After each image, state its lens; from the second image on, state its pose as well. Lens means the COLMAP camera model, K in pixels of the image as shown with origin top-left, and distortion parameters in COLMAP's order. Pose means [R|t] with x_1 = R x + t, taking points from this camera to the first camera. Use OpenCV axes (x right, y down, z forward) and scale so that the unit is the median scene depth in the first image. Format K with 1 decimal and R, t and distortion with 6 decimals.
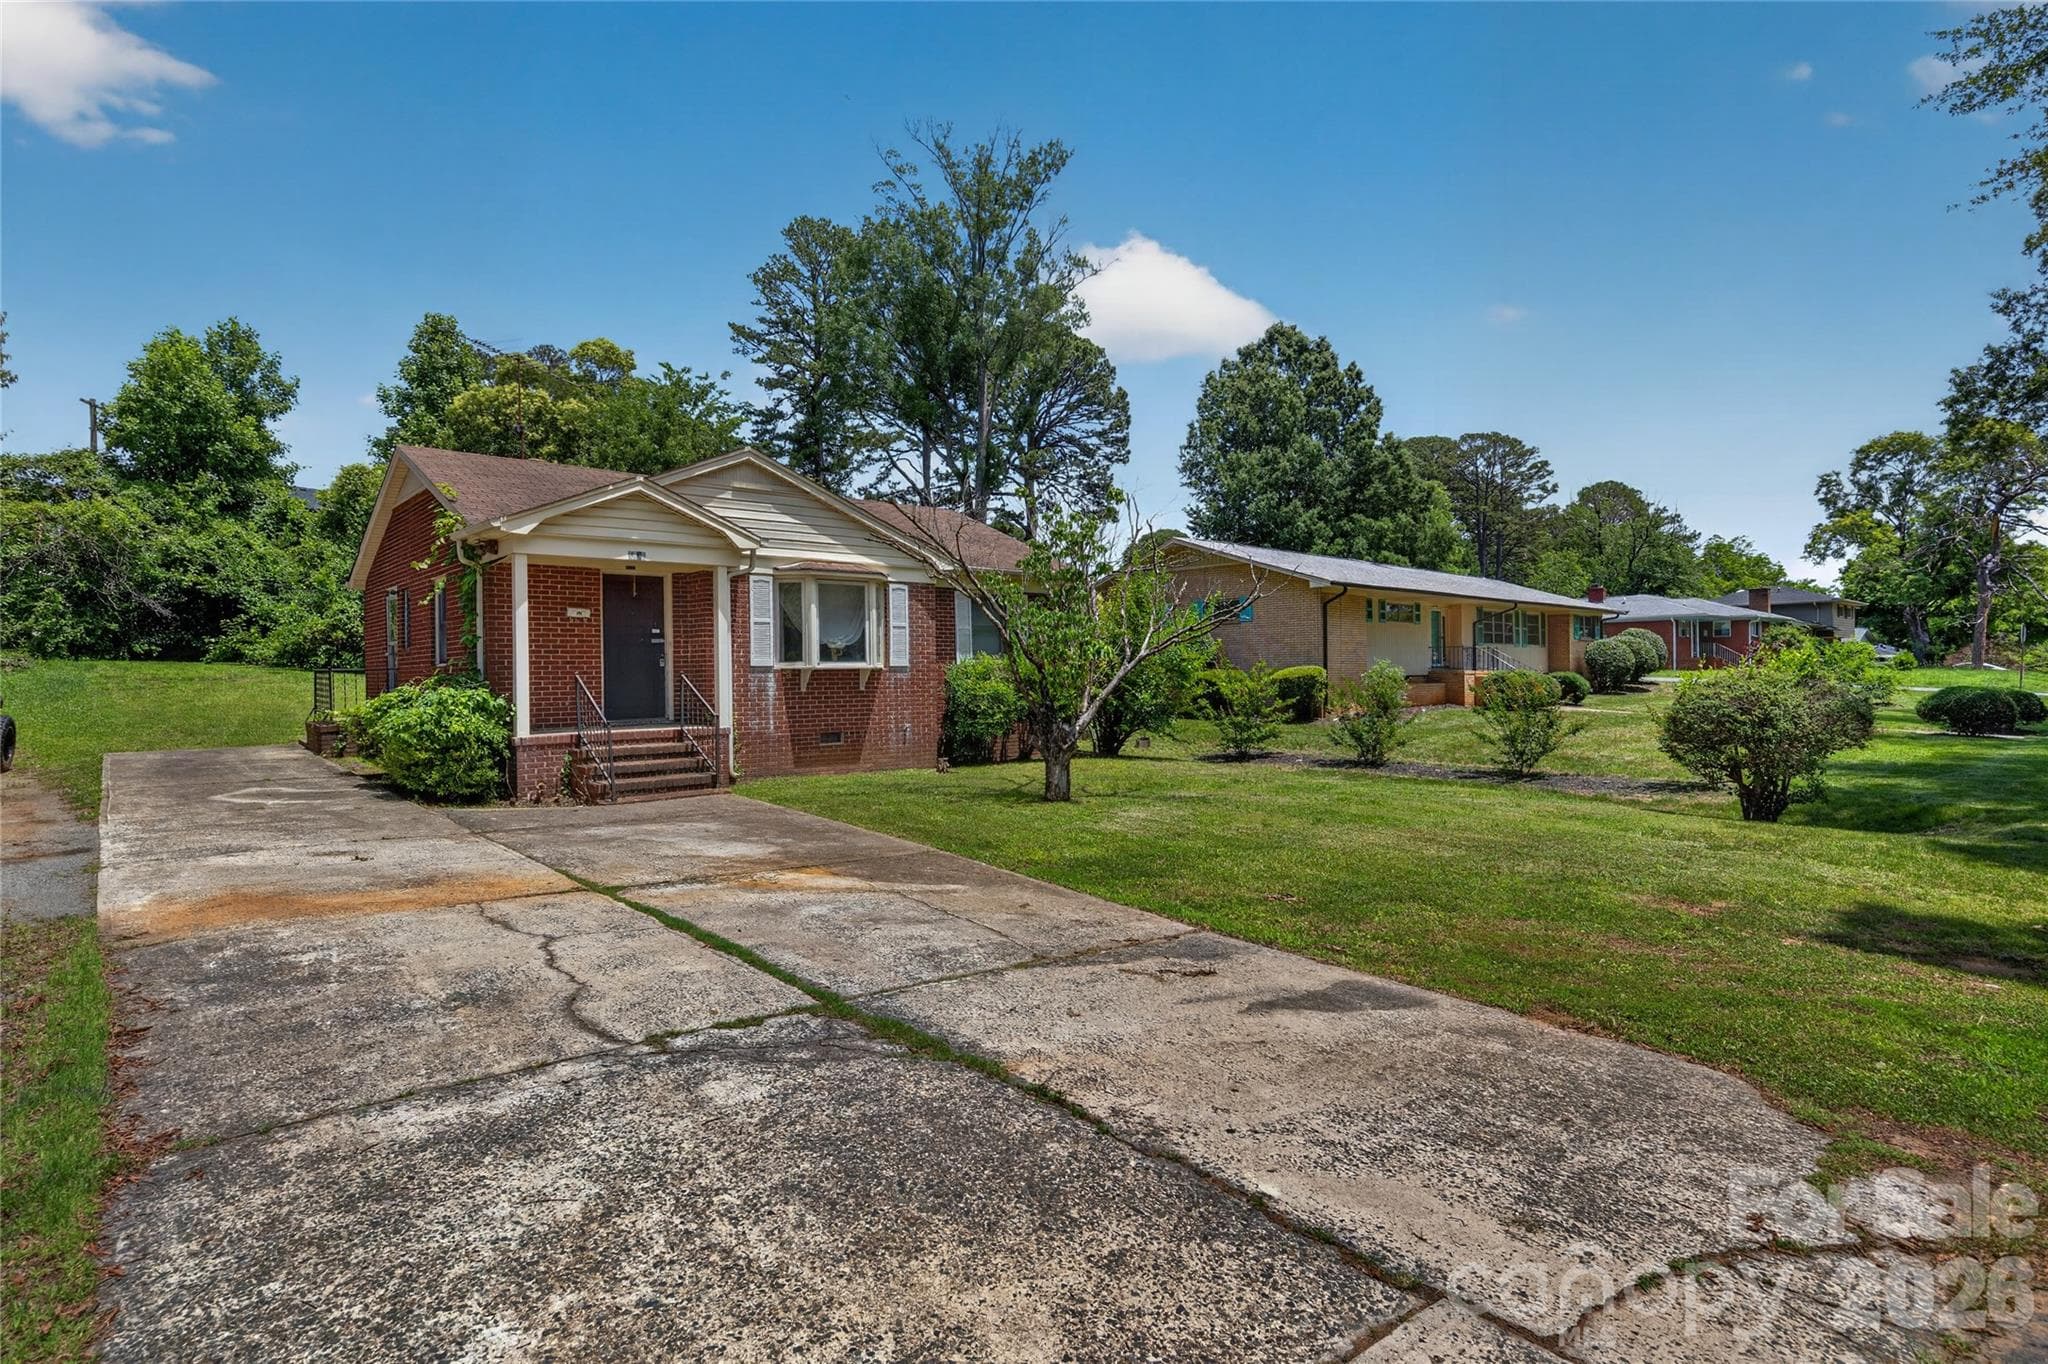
lens RADIAL K [[952.1, 0, 1019.3], [0, 952.1, 682.5], [0, 0, 1]] dist [0.015612, -0.001678]
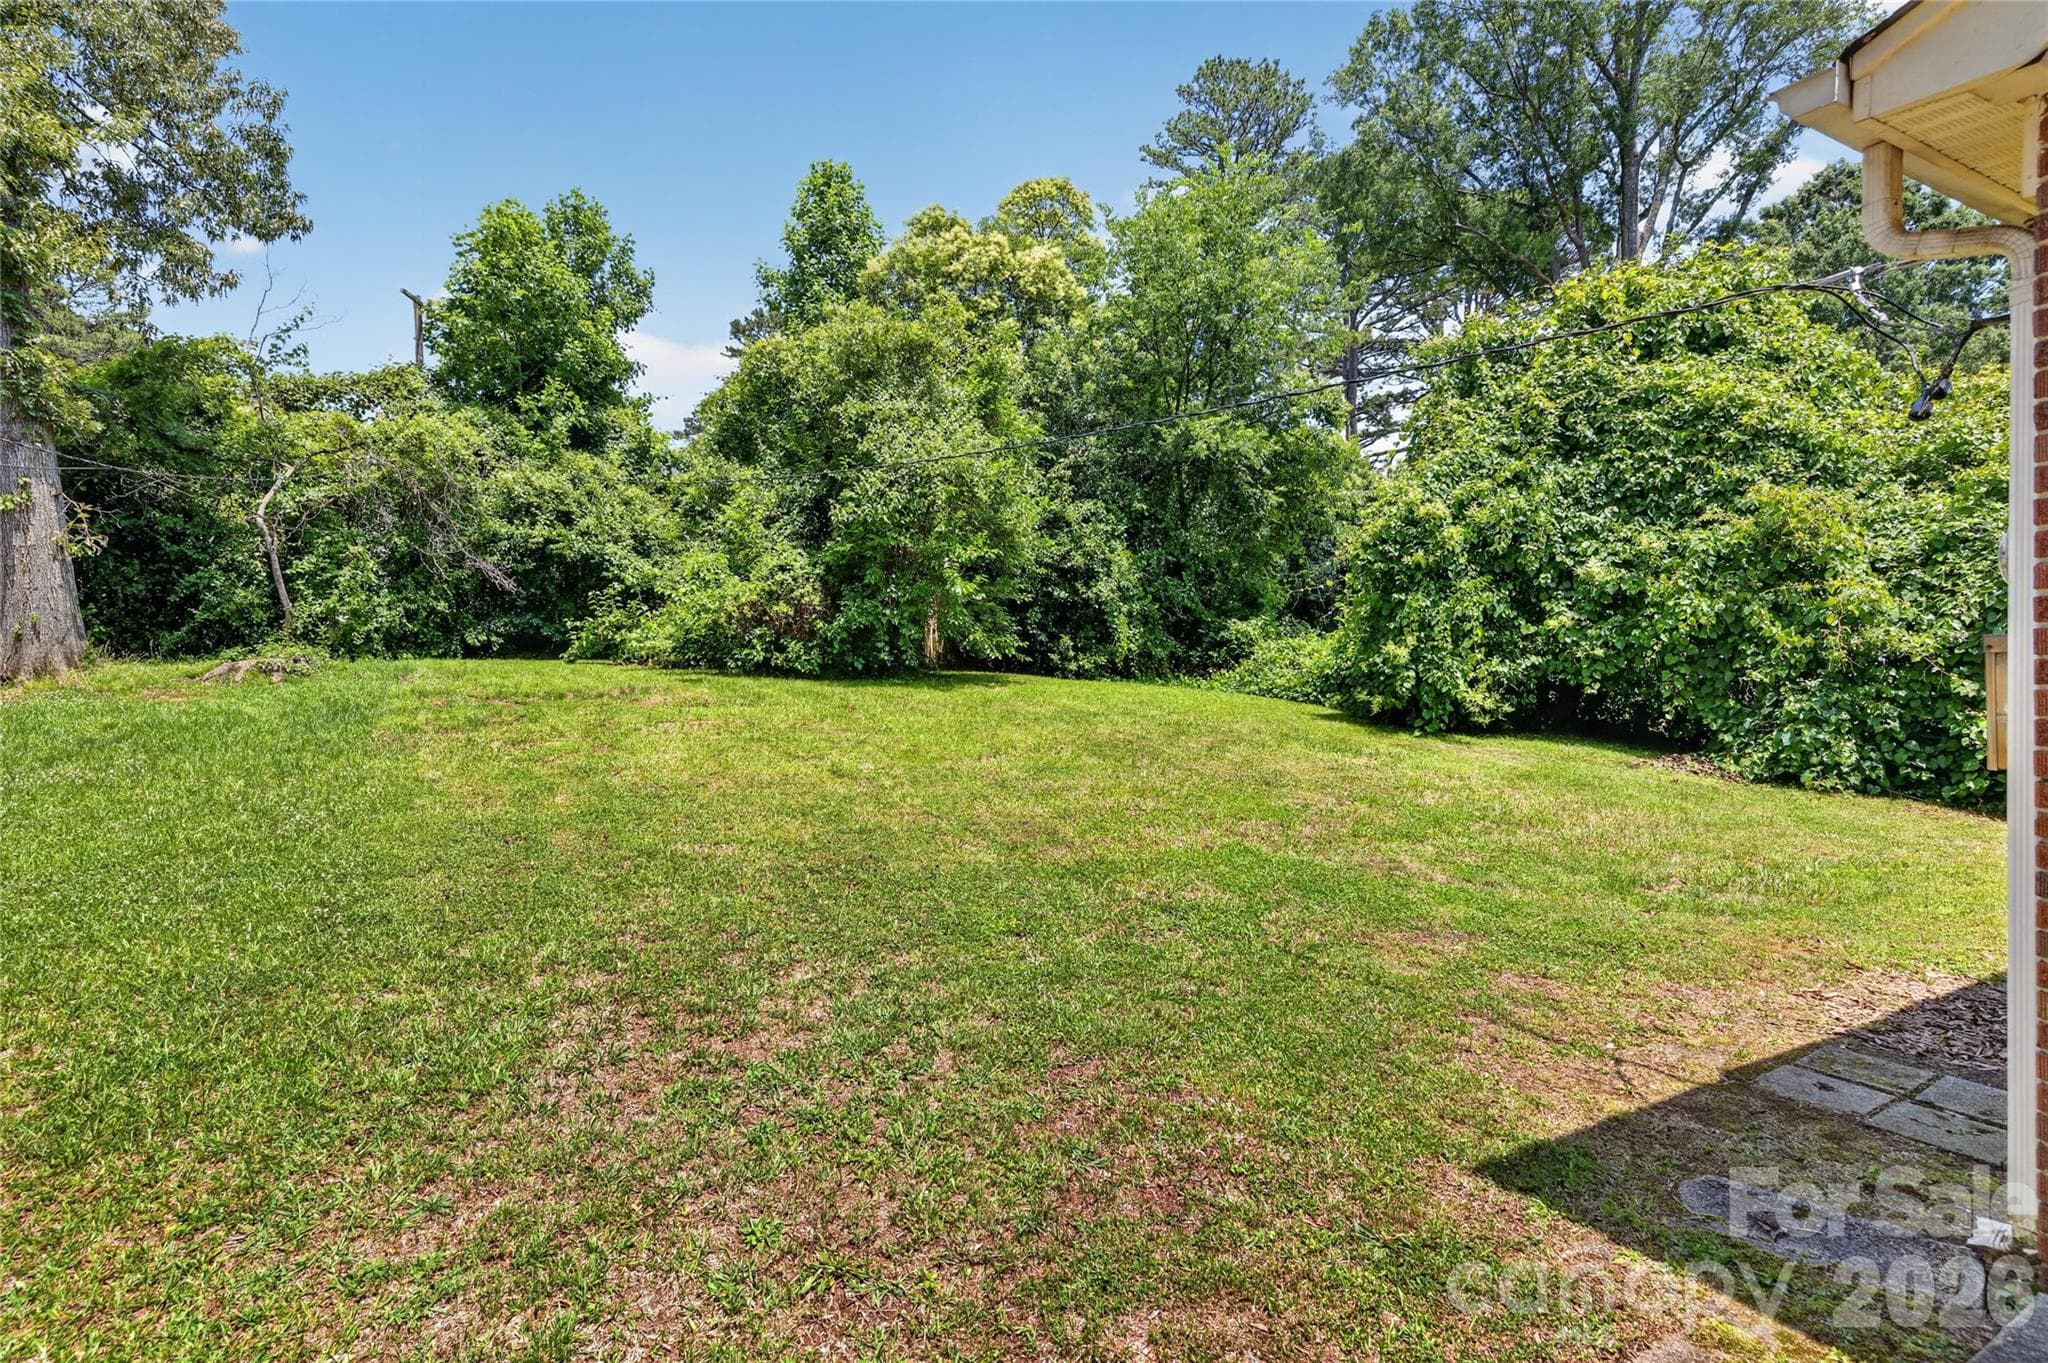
lens RADIAL K [[952.1, 0, 1029.4], [0, 952.1, 677.8], [0, 0, 1]] dist [0.015612, -0.001678]
pose [[0.977184, -0.004256, -0.212350, -0.397248], [0.006001, 0.999953, 0.007572, -0.011892], [0.212308, -0.008673, 0.977164, 0.432560]]
